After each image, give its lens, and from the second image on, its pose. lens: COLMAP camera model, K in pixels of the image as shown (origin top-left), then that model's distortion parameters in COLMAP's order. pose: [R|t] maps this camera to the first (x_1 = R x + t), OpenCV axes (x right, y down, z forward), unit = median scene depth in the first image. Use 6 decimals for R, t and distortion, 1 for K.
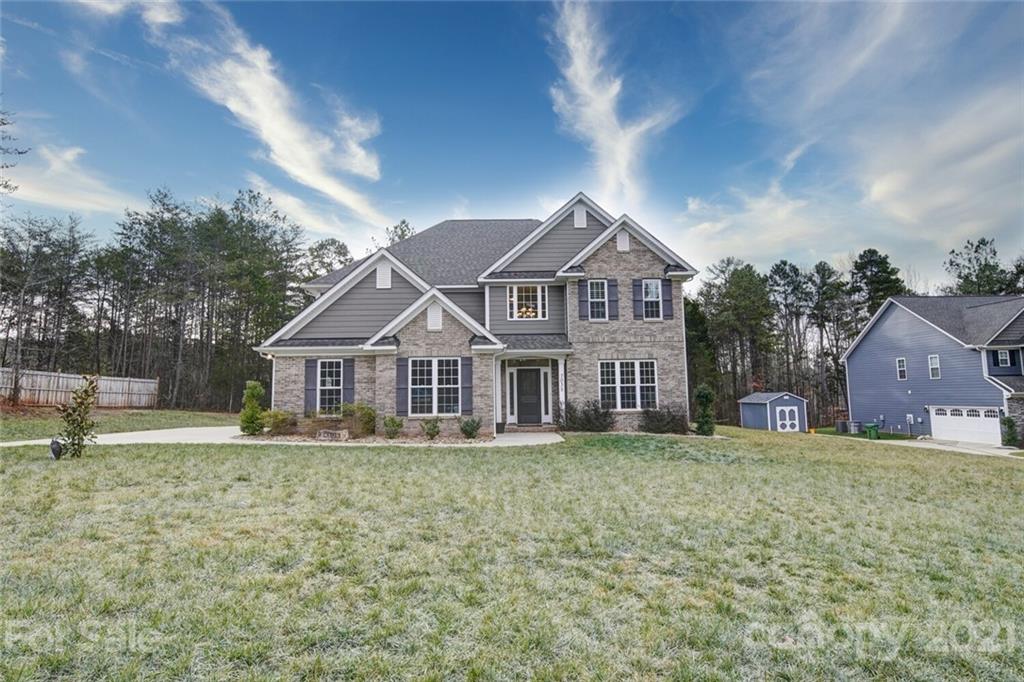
lens RADIAL K [[560.1, 0, 513.5], [0, 560.1, 339.2], [0, 0, 1]] dist [-0.008592, -0.000811]
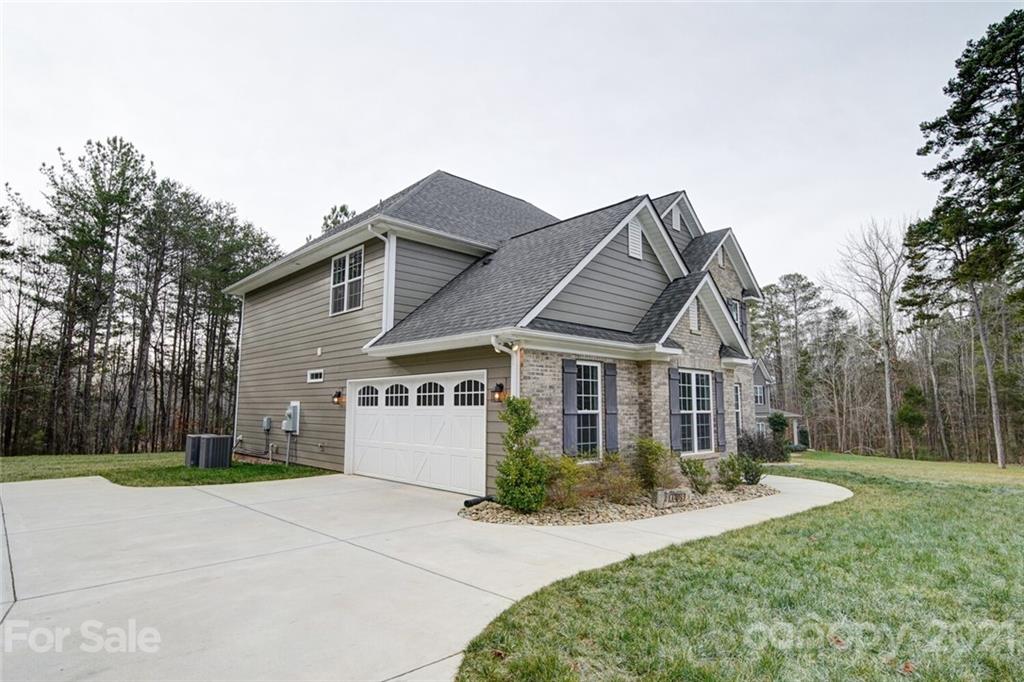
lens RADIAL K [[560.1, 0, 514.6], [0, 560.1, 337.7], [0, 0, 1]] dist [-0.008592, -0.000811]
pose [[0.720472, 0.101147, 0.686068, -0.697477], [-0.086585, 0.994685, -0.055719, 0.044472], [-0.688058, -0.019259, 0.725400, 0.566806]]
